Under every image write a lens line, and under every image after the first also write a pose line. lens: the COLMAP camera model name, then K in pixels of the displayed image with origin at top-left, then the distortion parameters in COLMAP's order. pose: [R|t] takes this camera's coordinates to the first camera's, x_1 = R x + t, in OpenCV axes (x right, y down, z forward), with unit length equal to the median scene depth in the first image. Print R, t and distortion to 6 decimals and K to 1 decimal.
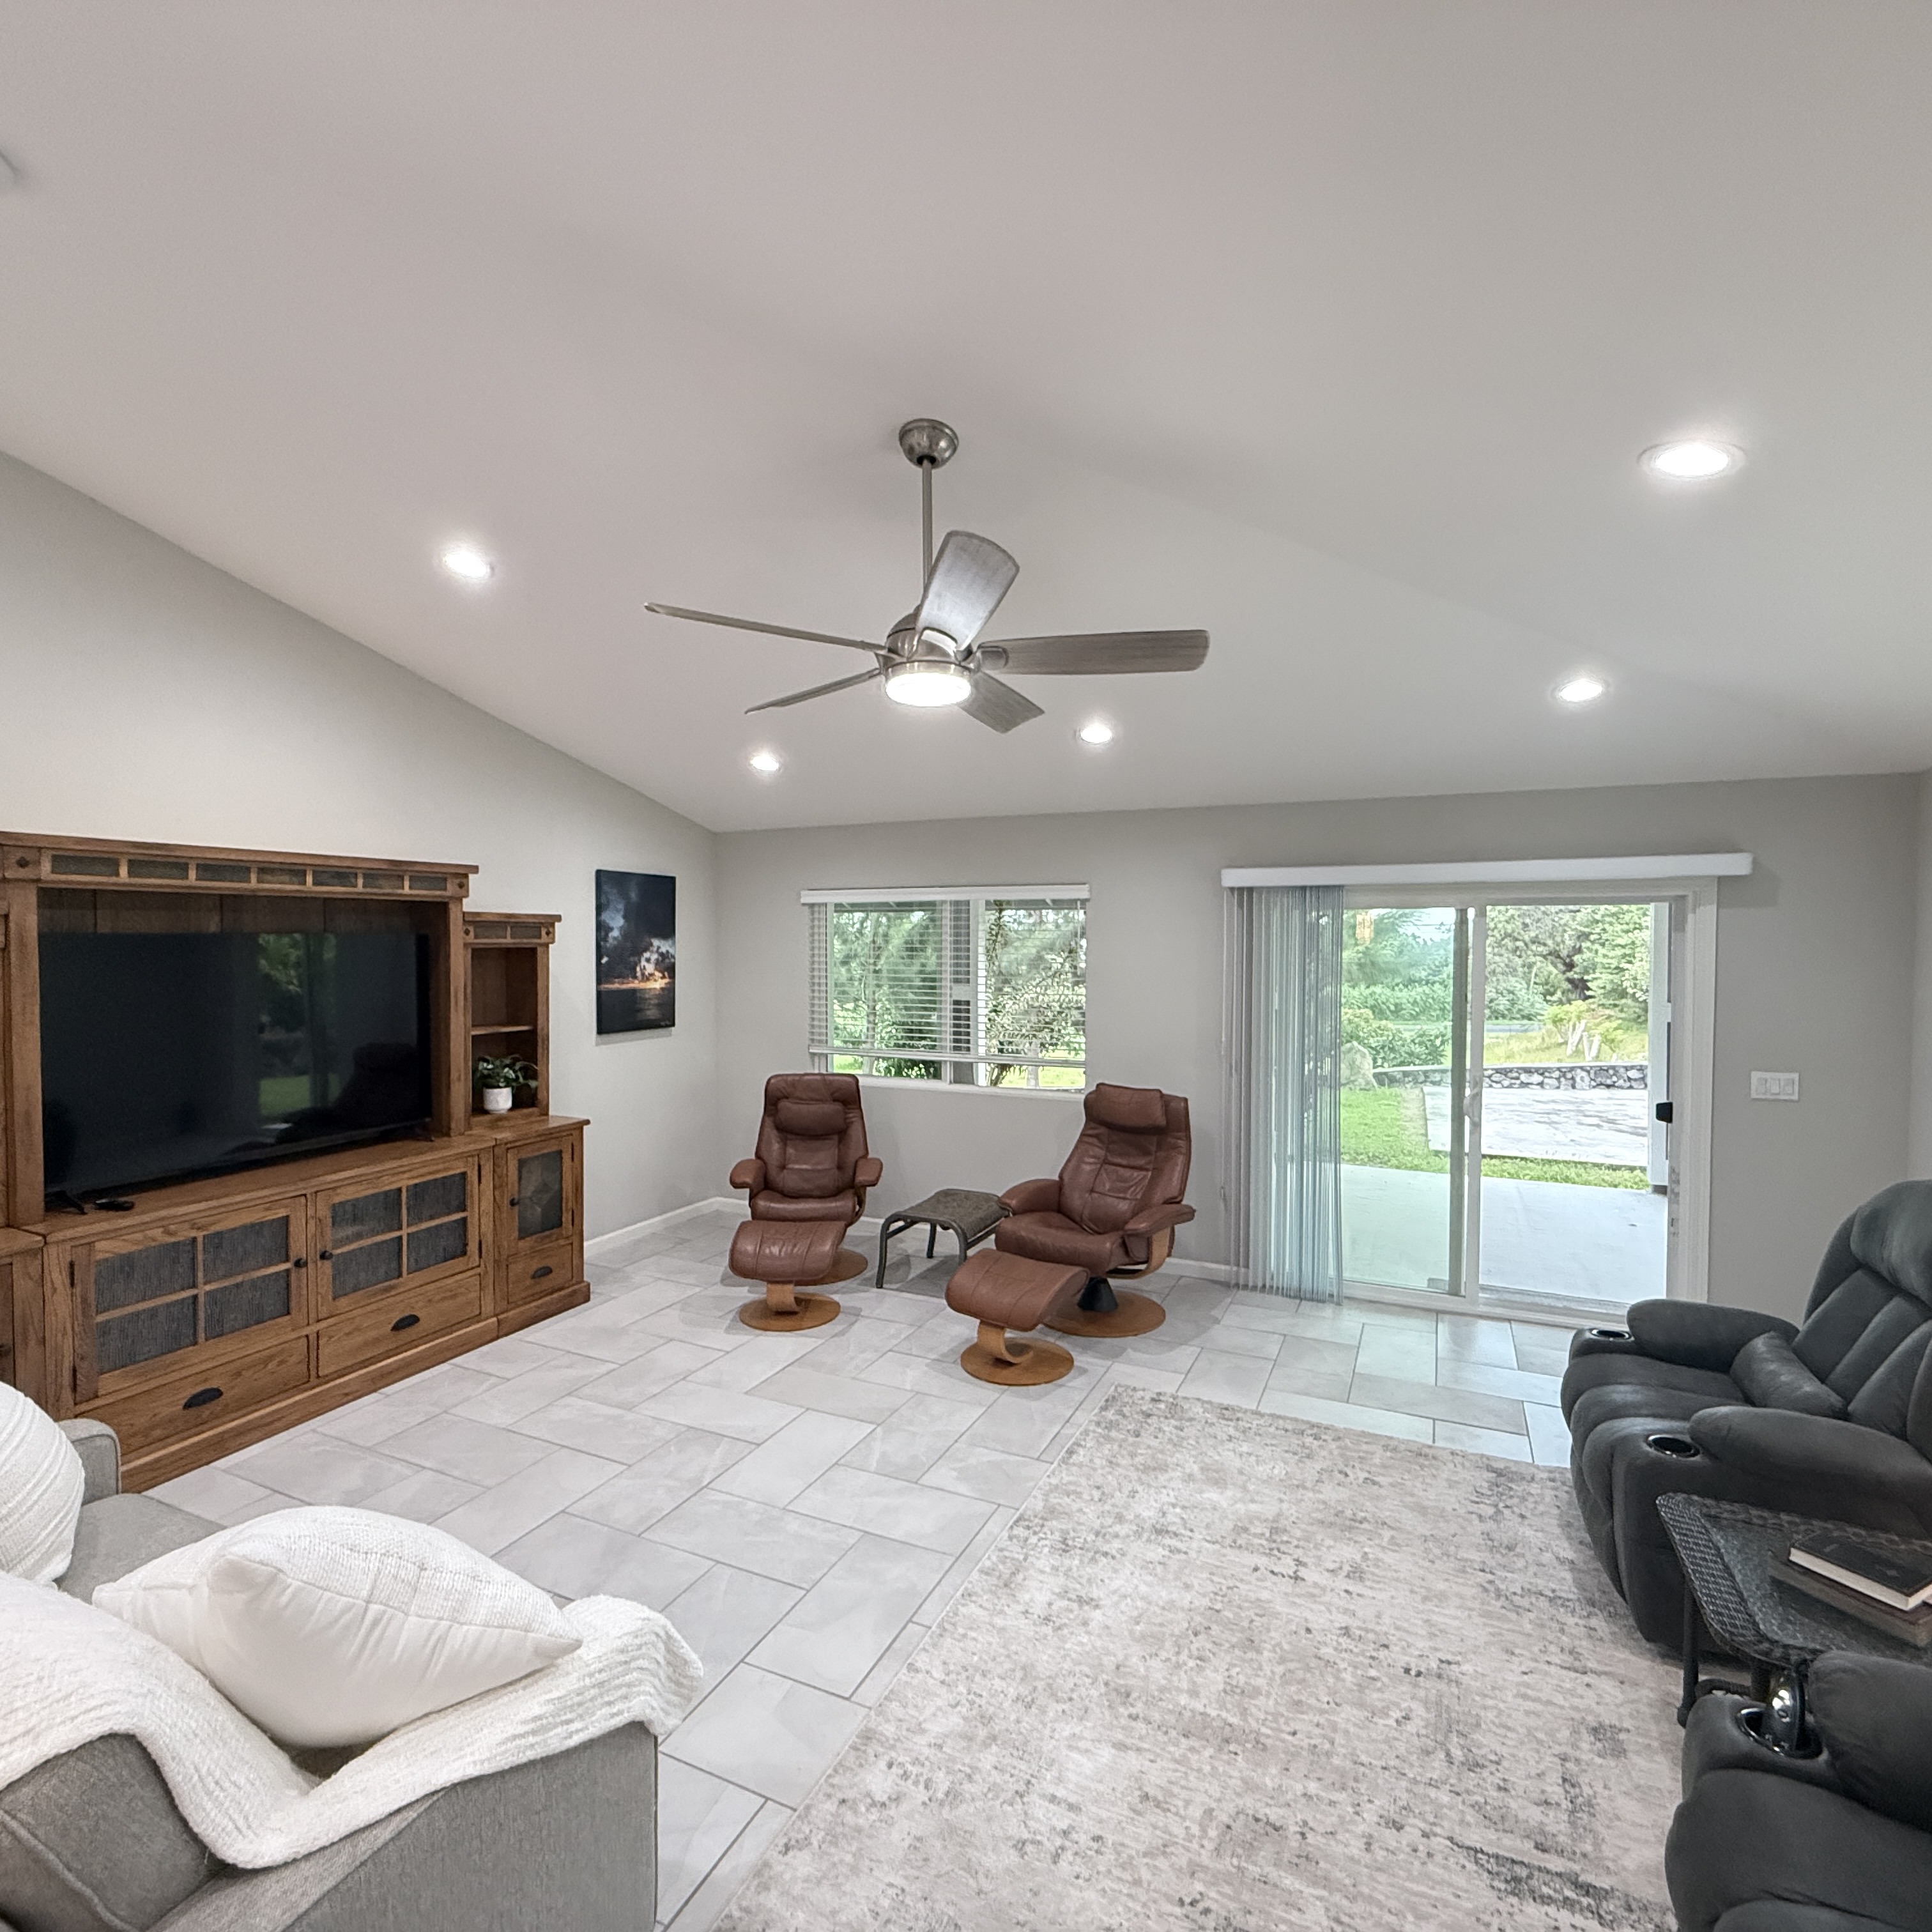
lens RADIAL K [[1031.0, 0, 959.6], [0, 1031.0, 963.8], [0, 0, 1]] dist [-0.000301, 0.000224]
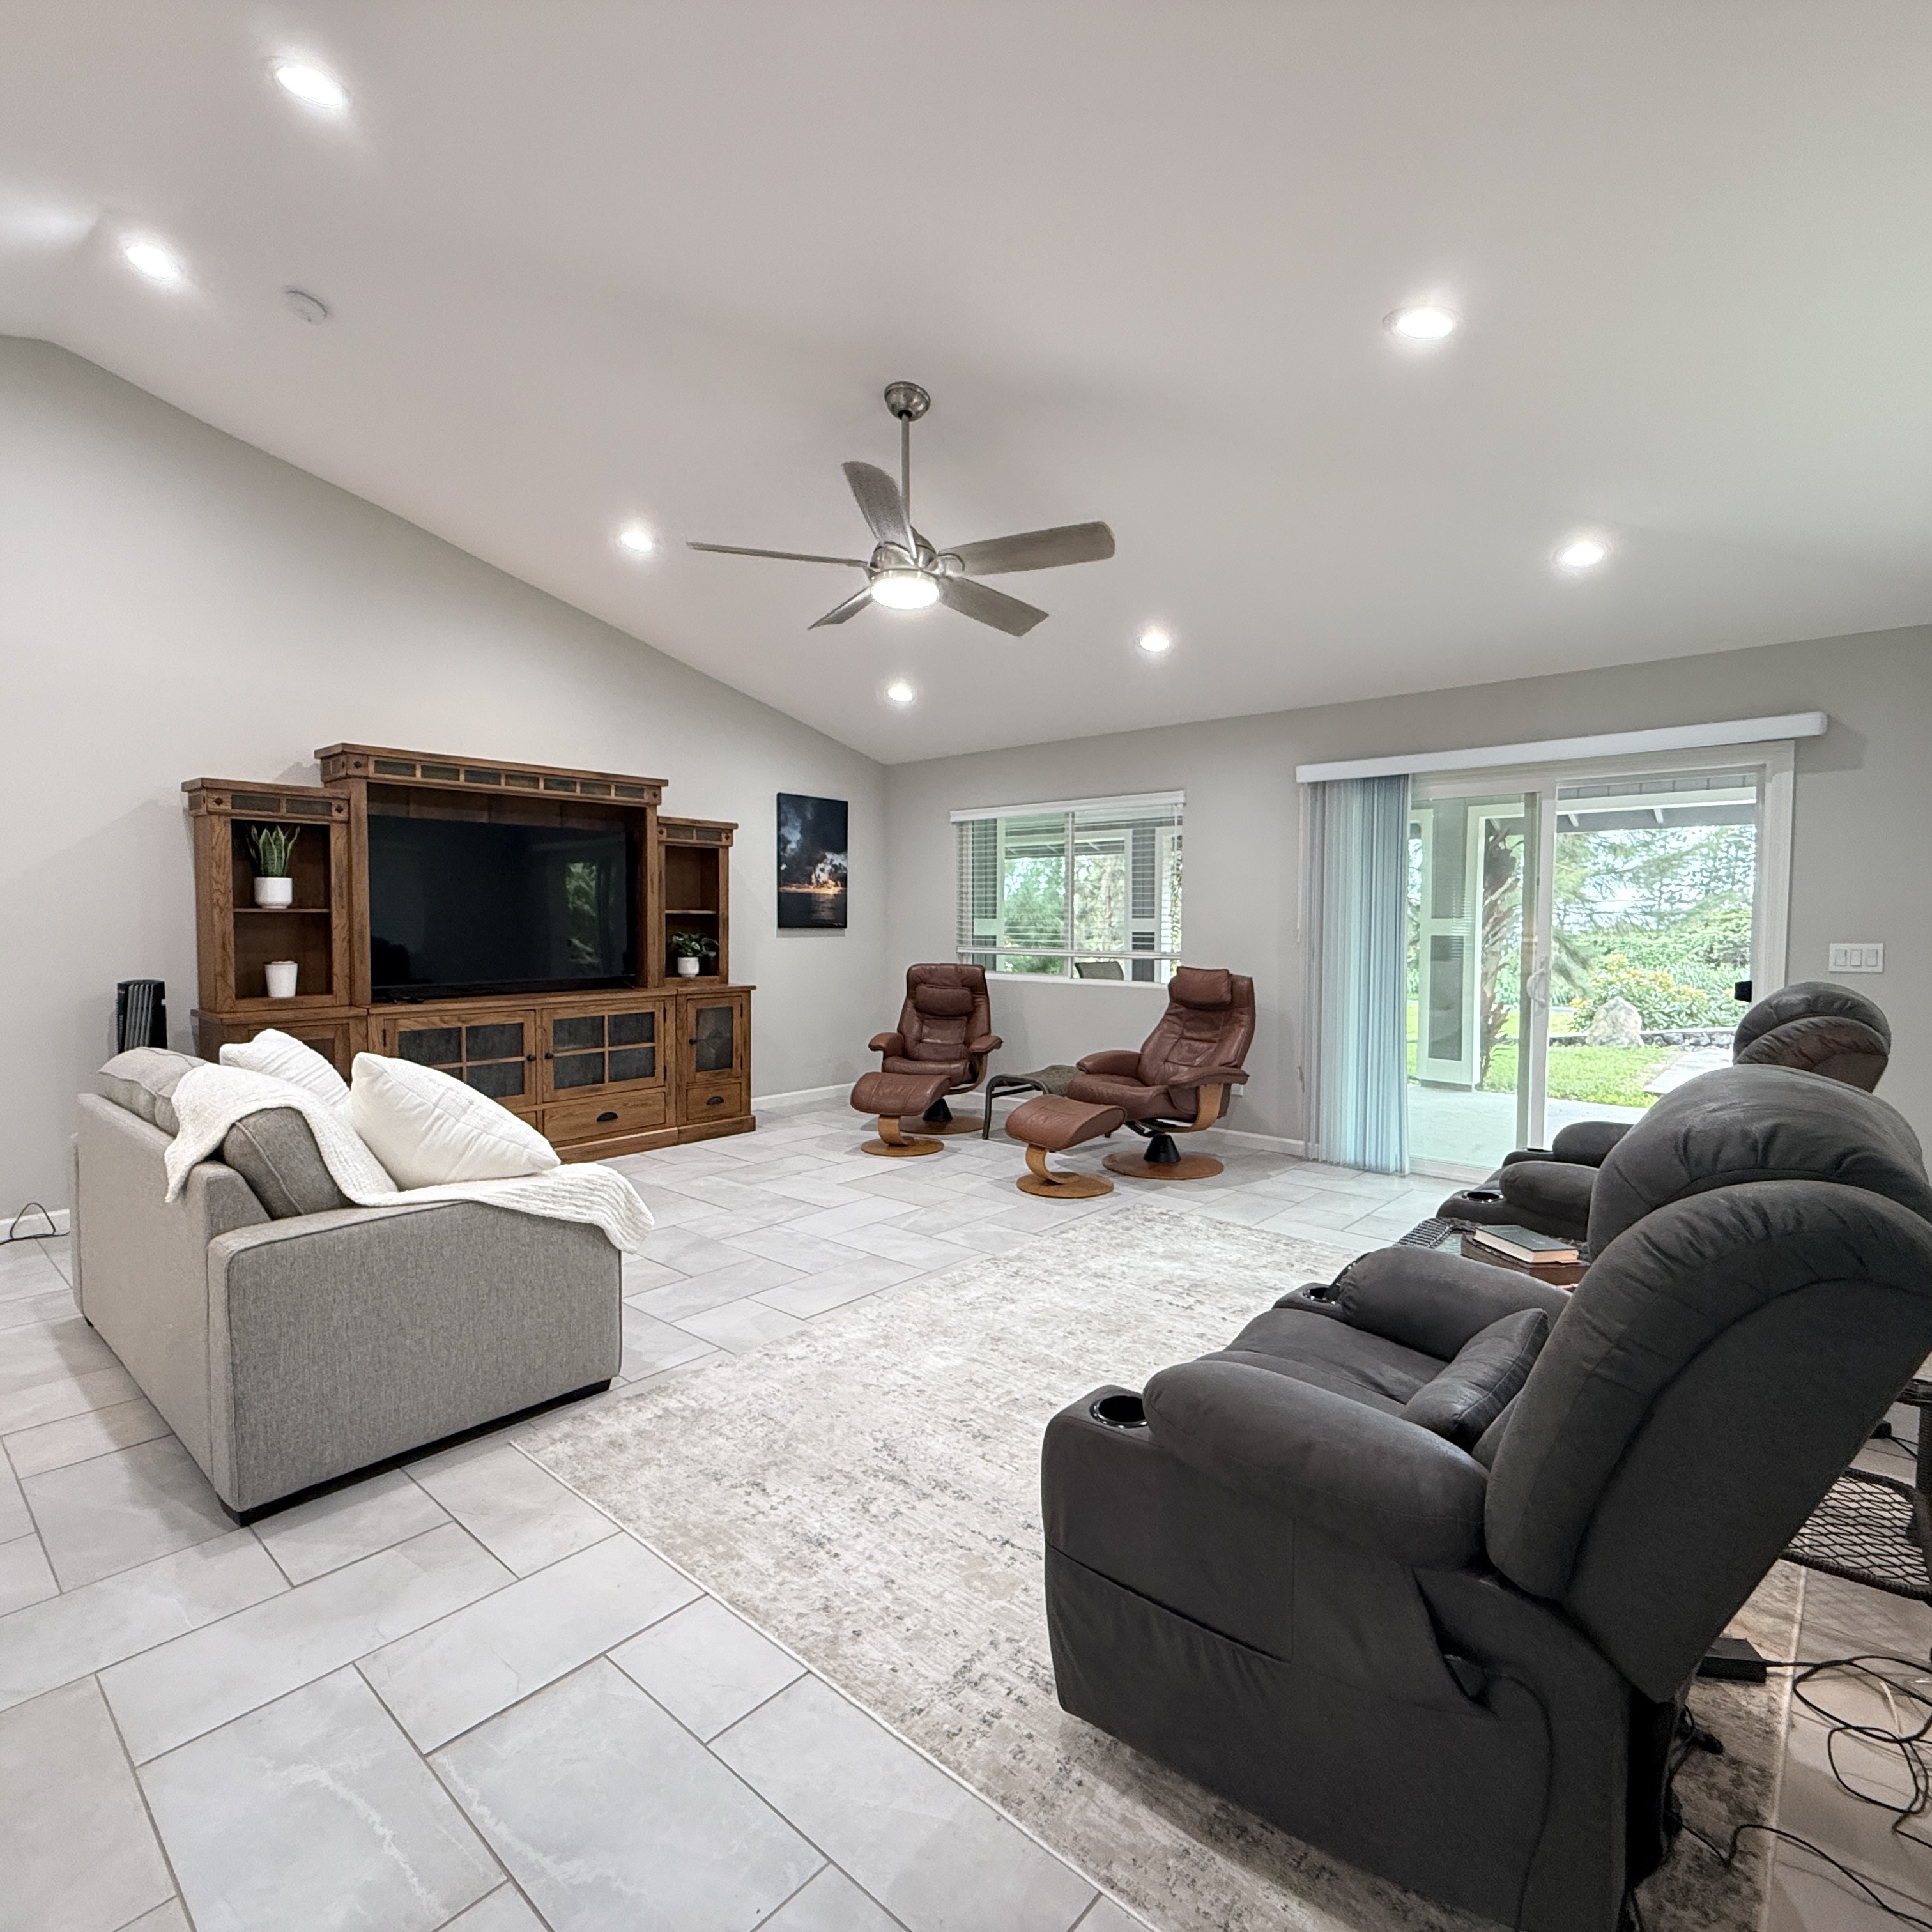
lens RADIAL K [[1031.0, 0, 959.6], [0, 1031.0, 963.8], [0, 0, 1]] dist [-0.000301, 0.000224]
pose [[0.959139, 0.013845, -0.282596, 0.264360], [-0.008871, 0.999783, 0.018872, 0.112587], [0.282795, -0.015594, 0.959053, -0.147041]]
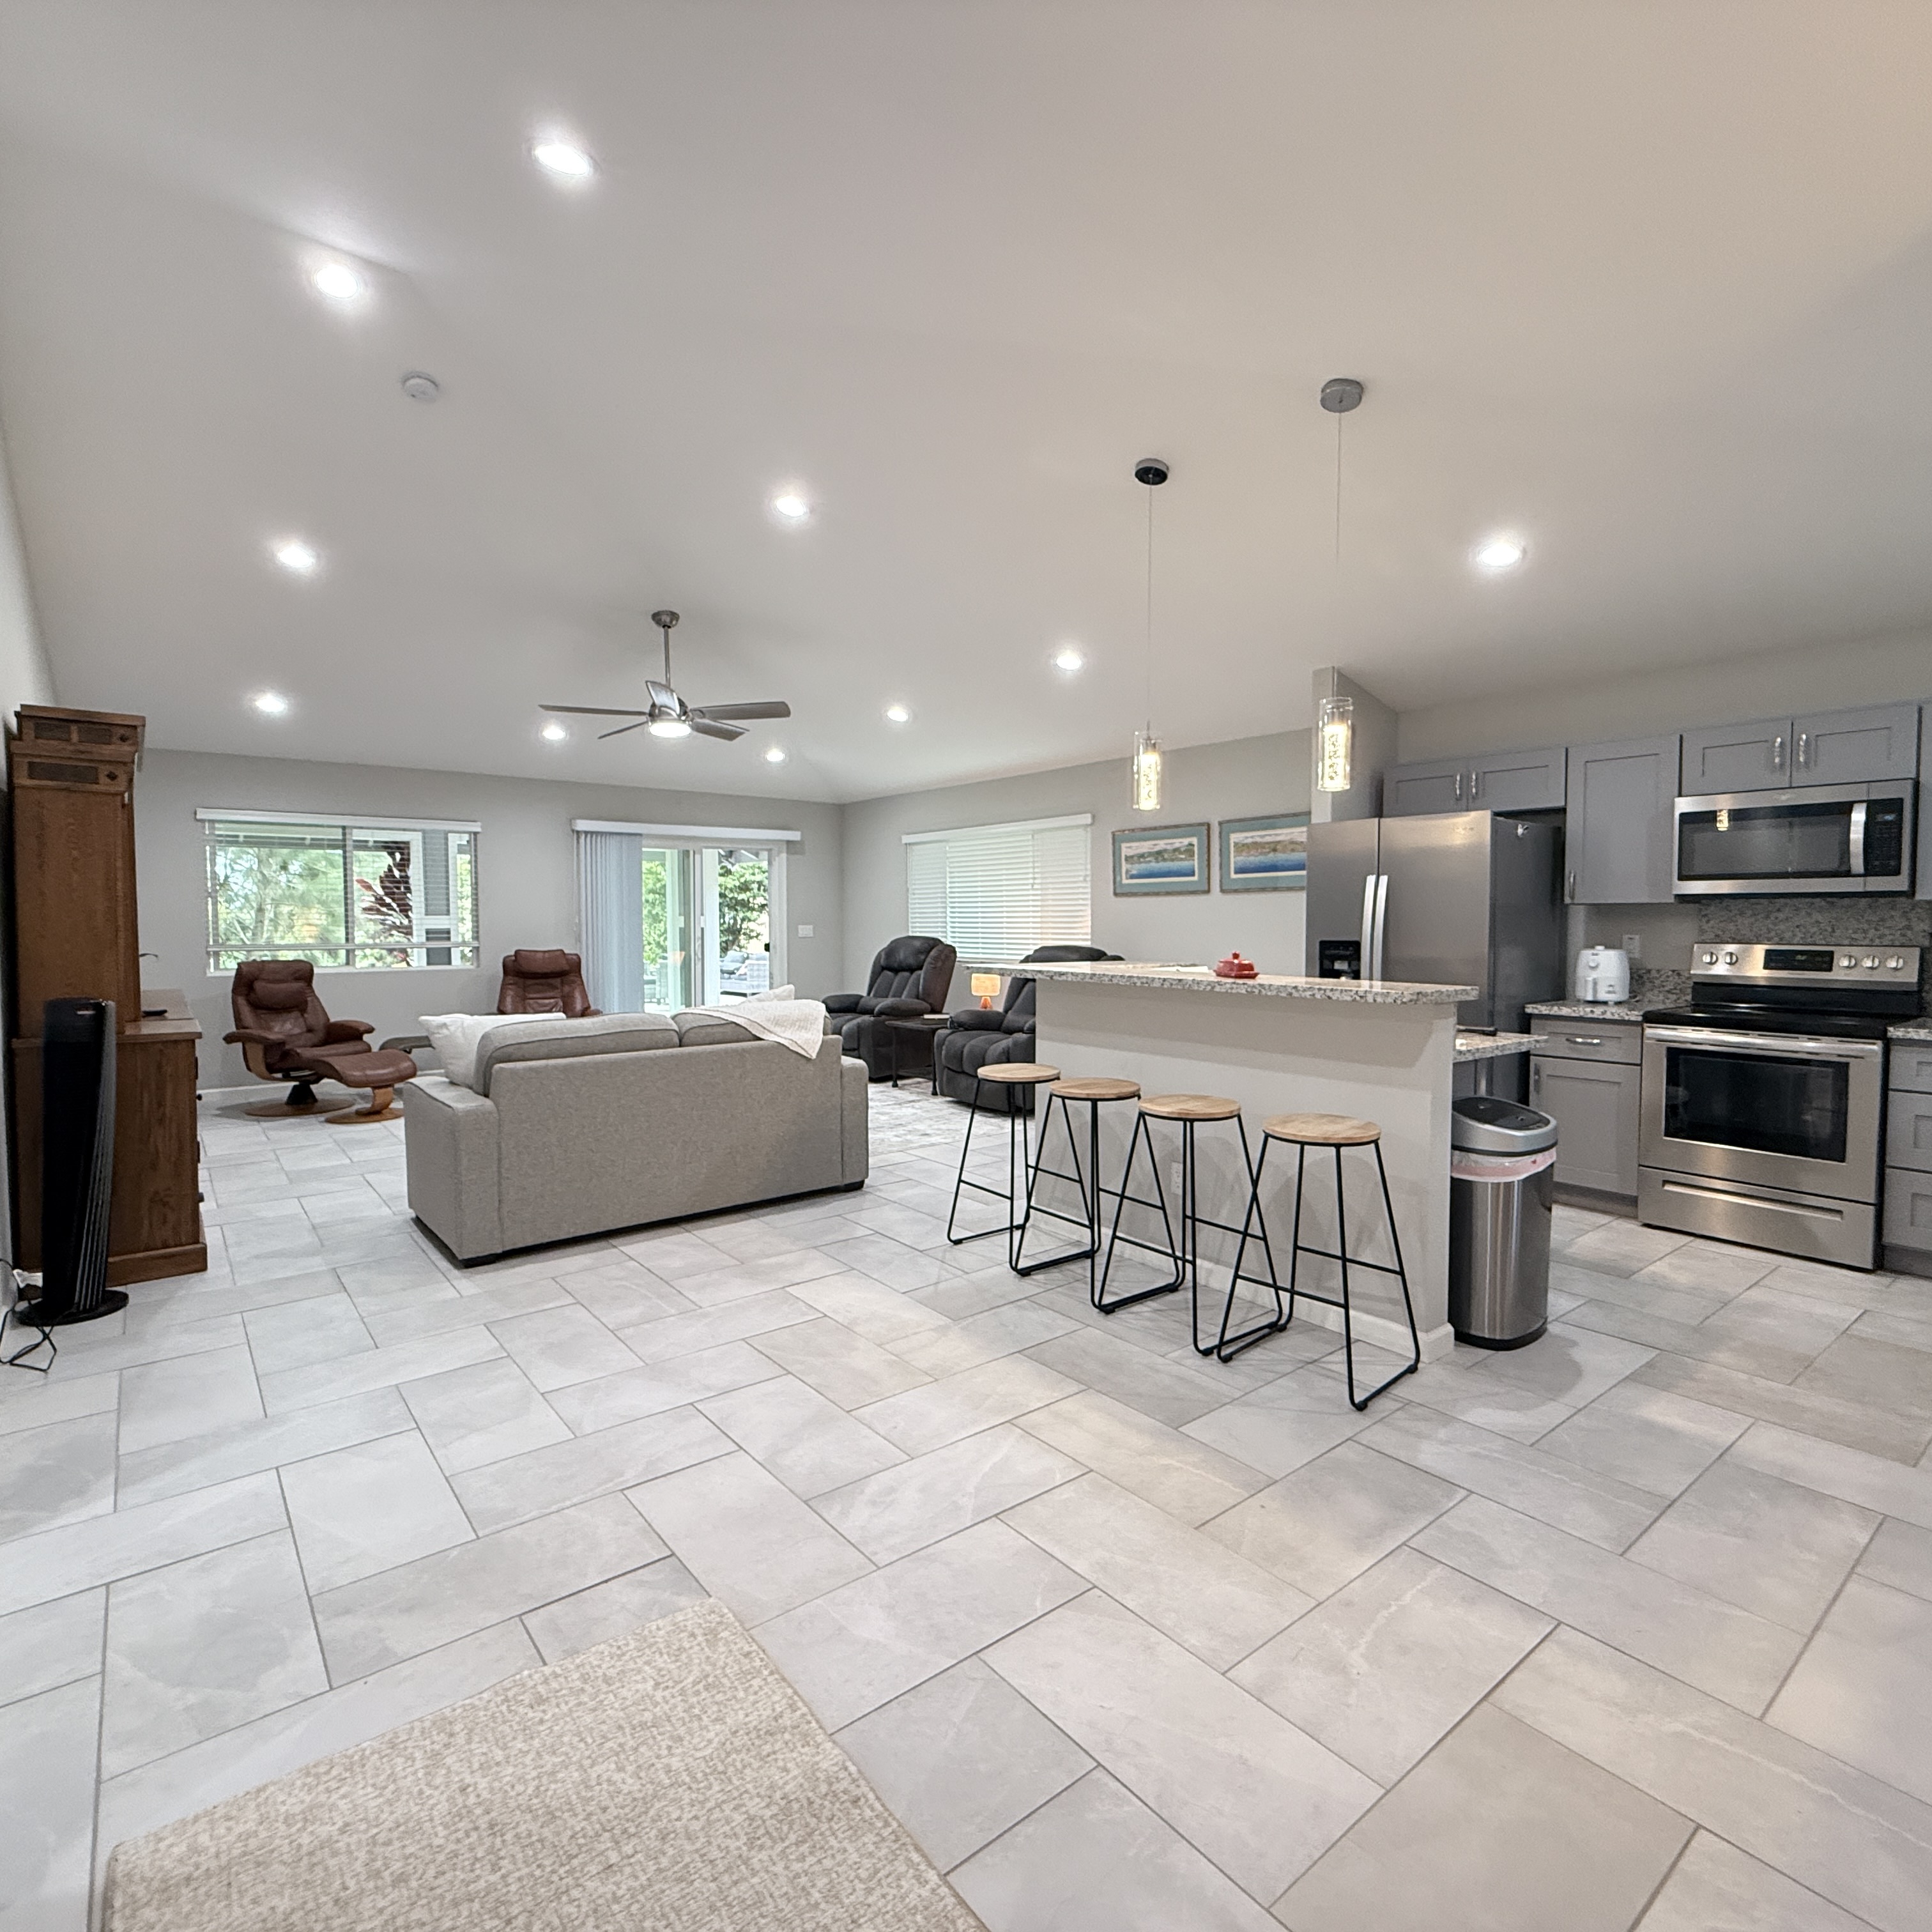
lens RADIAL K [[1022.7, 0, 966.7], [0, 1022.7, 960.3], [0, 0, 1]] dist [0.000859, 0.000192]
pose [[0.441056, -0.040889, 0.896548, -1.149869], [0.024501, 0.999138, 0.033515, 0.115247], [-0.897145, 0.007184, 0.441677, -0.365459]]
